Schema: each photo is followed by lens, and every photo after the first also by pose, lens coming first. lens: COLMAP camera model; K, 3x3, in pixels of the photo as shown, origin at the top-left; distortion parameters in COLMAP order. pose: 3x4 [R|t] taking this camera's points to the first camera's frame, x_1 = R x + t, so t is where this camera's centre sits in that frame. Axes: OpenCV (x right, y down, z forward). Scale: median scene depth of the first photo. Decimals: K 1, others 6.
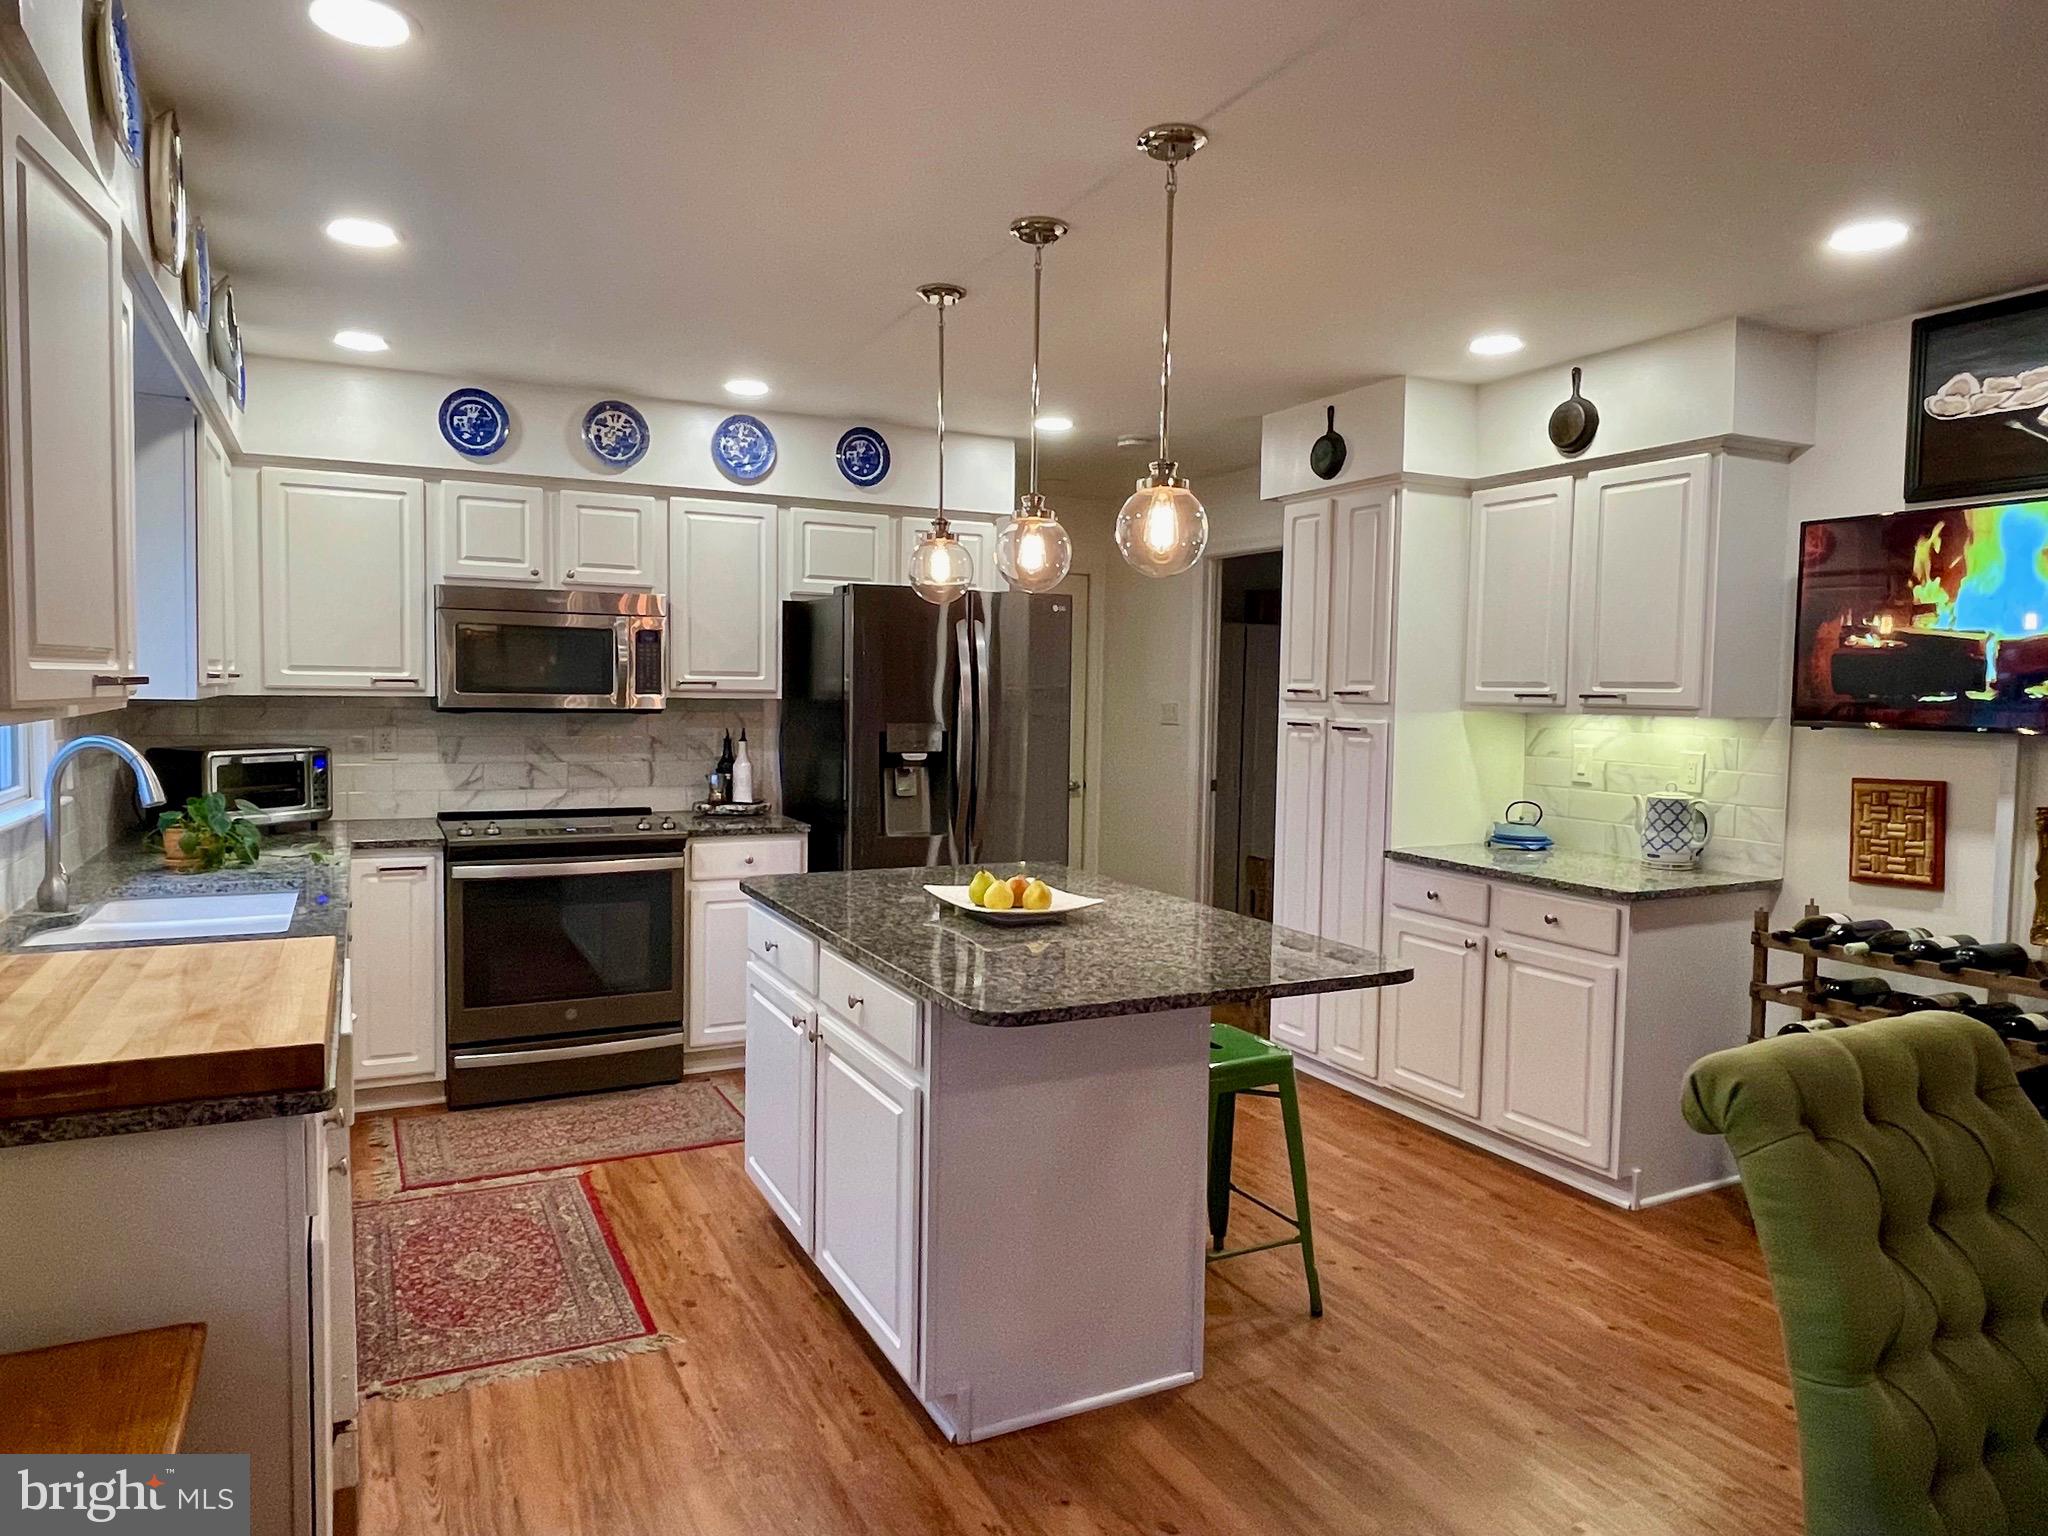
lens RADIAL K [[1285.0, 0, 1018.4], [0, 1285.0, 784.8], [0, 0, 1]] dist [-0.006975, -0.003638]
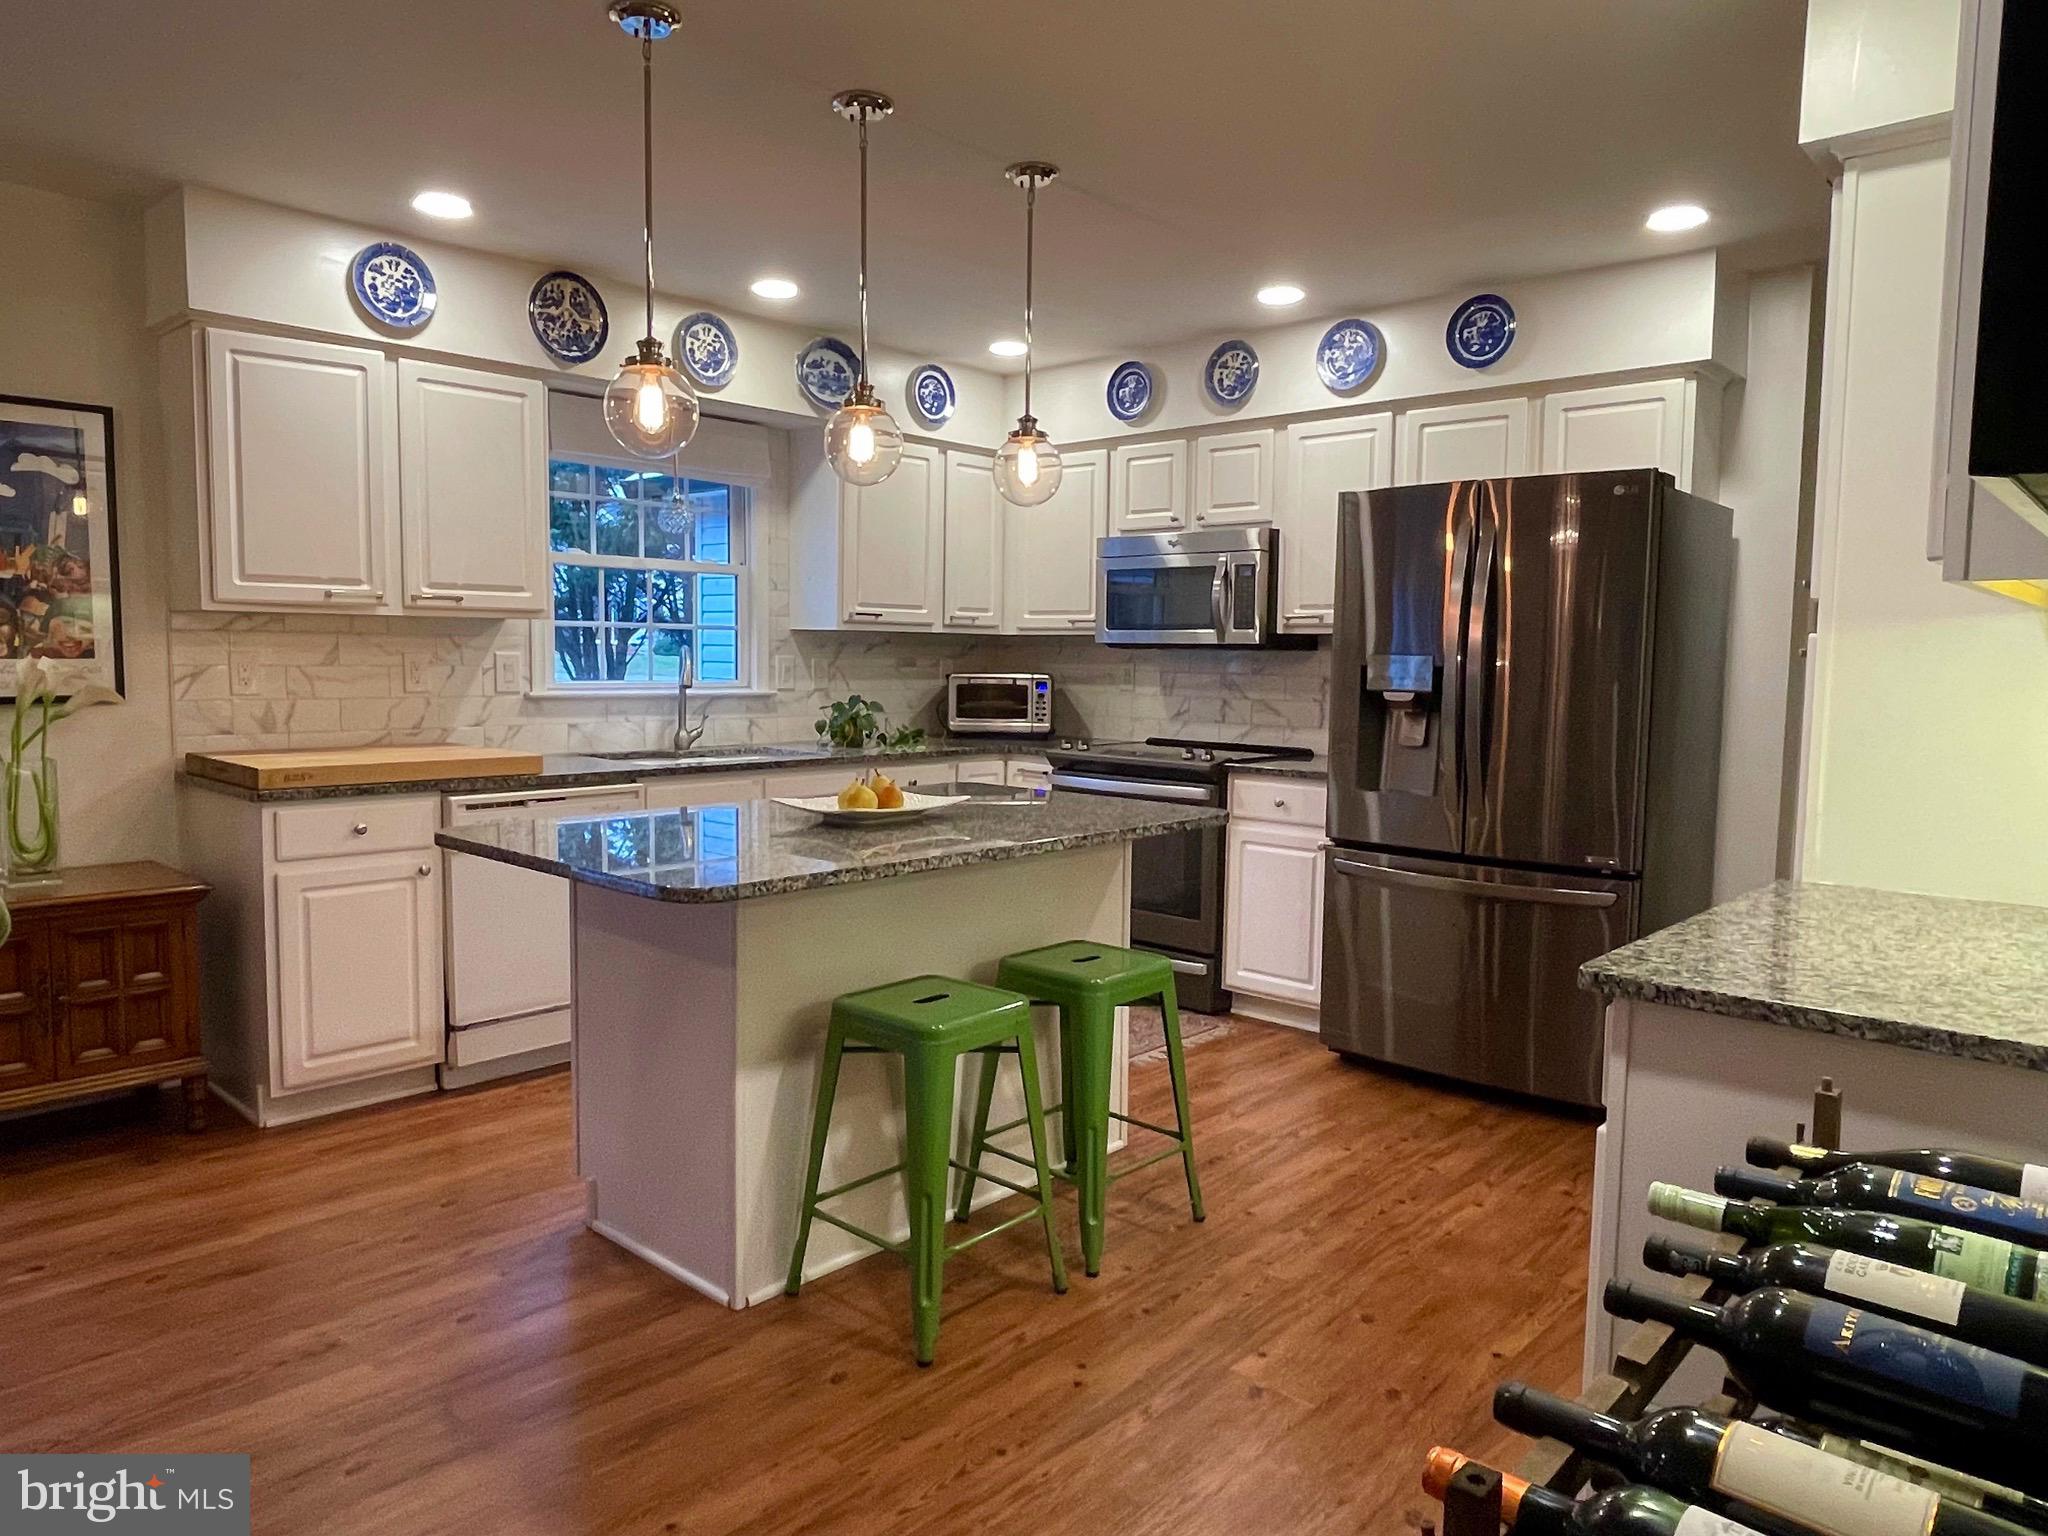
lens RADIAL K [[1343.1, 0, 1010.8], [0, 1343.1, 767.6], [0, 0, 1]] dist [-0.009573, 0.000601]
pose [[0.341772, 0.066871, -0.937401, 0.721660], [-0.074255, 0.996268, 0.043997, 0.005004], [0.936845, 0.054570, 0.345462, 0.541874]]
